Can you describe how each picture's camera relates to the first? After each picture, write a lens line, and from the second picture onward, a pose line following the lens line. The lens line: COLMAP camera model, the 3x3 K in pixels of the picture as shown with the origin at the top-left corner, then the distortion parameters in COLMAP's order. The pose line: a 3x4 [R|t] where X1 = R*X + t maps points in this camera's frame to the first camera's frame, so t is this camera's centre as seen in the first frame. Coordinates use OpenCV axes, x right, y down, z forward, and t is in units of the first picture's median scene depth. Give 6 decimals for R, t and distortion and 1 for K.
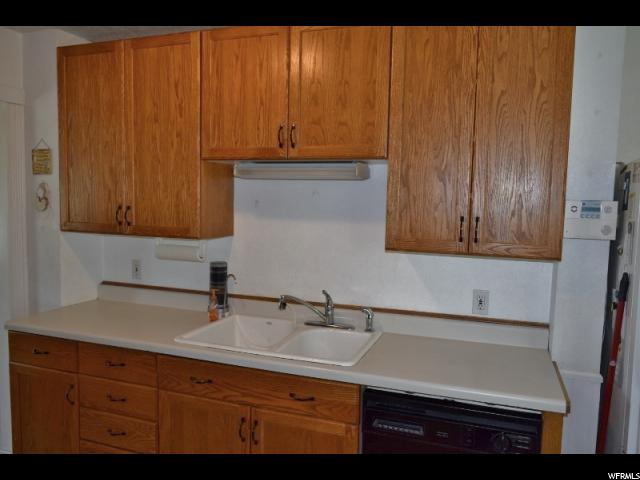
lens RADIAL K [[492.3, 0, 320.0], [0, 492.3, 240.0], [0, 0, 1]] dist [-0.000985, 0.002429]
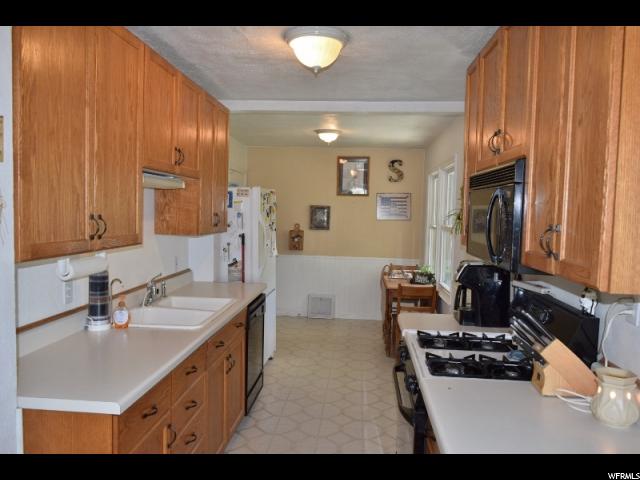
lens RADIAL K [[501.2, 0, 320.0], [0, 501.2, 240.0], [0, 0, 1]] dist [-0.006495, -0.000547]
pose [[-0.274044, -0.085659, 0.957895, -1.249919], [0.049350, 0.993461, 0.102958, -0.092569], [-0.960450, 0.075487, -0.268025, 0.859742]]
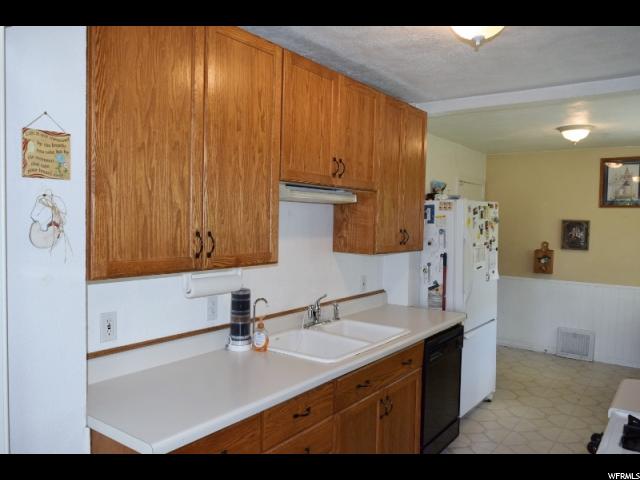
lens RADIAL K [[501.2, 0, 320.0], [0, 501.2, 240.0], [0, 0, 1]] dist [-0.006495, -0.000547]
pose [[0.266126, -0.056220, 0.962297, -1.070557], [0.066526, 0.996989, 0.039849, -0.074113], [-0.961640, 0.053413, 0.269065, 0.614490]]
